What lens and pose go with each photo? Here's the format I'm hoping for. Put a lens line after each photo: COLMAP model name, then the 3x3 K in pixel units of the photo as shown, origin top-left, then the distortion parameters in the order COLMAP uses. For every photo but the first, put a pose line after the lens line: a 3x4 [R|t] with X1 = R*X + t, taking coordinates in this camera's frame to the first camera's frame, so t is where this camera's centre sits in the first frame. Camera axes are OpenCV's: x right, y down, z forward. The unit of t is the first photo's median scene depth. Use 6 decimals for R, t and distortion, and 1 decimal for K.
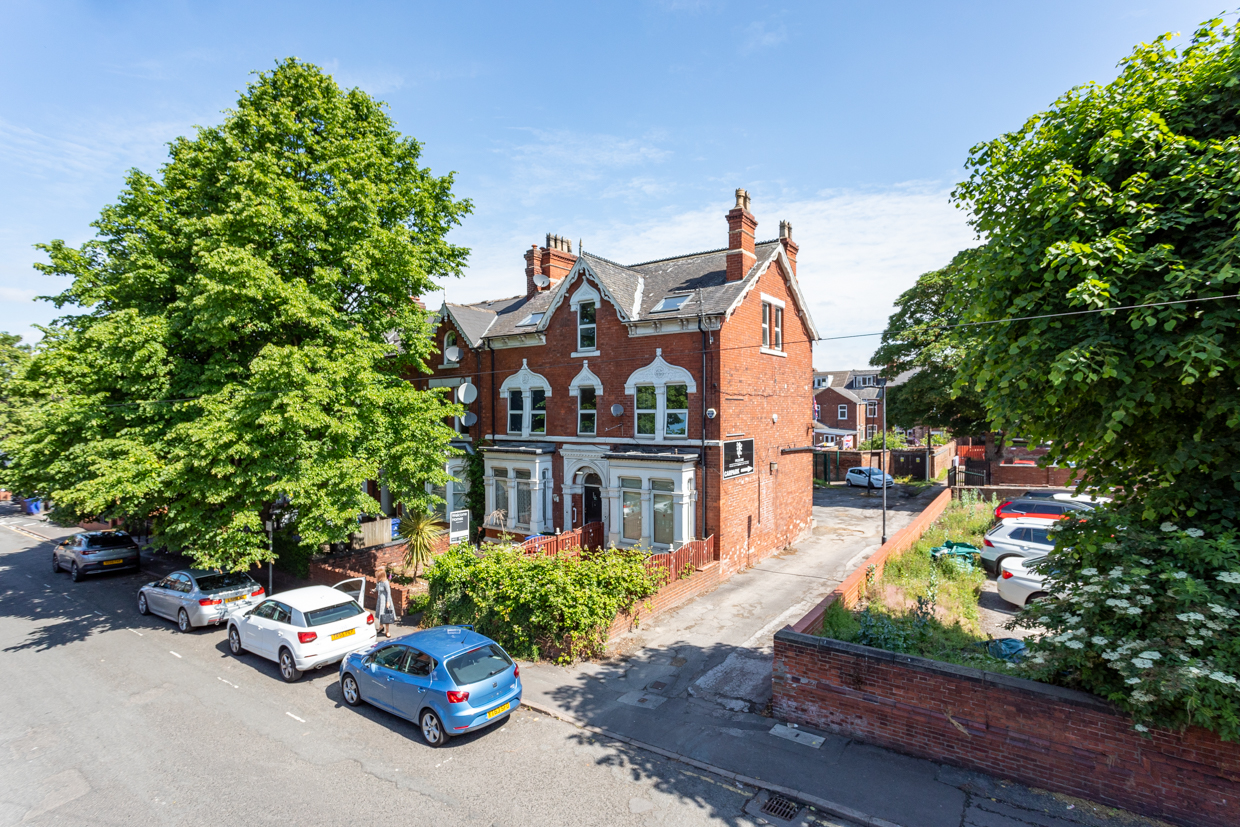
lens RADIAL K [[596.2, 0, 619.9], [0, 596.2, 412.7], [0, 0, 1]] dist [0.002780, 0.001602]
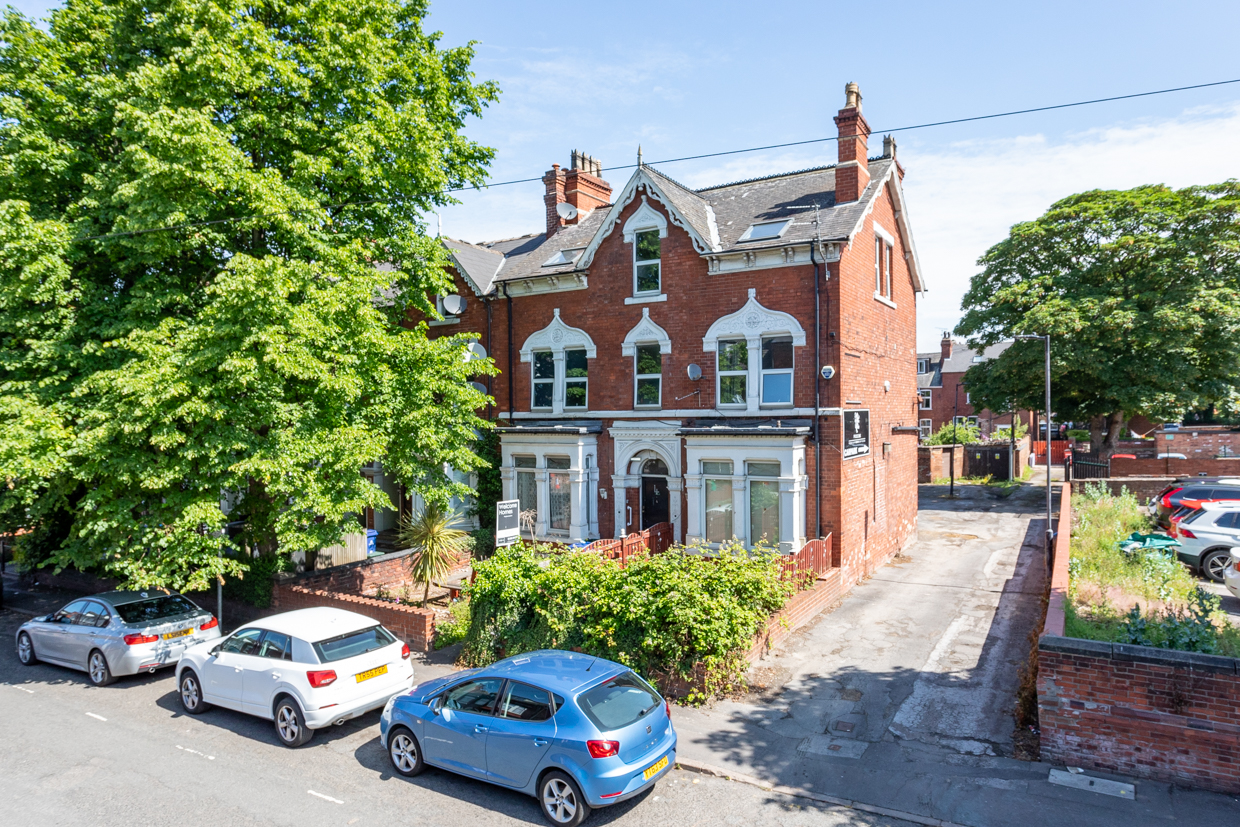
lens RADIAL K [[715.5, 0, 628.9], [0, 715.5, 423.8], [0, 0, 1]] dist [0.008525, -0.004603]
pose [[0.995884, -0.005536, 0.090468, -0.200346], [0.006019, 0.999969, -0.005073, 0.077607], [-0.090437, 0.005596, 0.995886, 0.134396]]
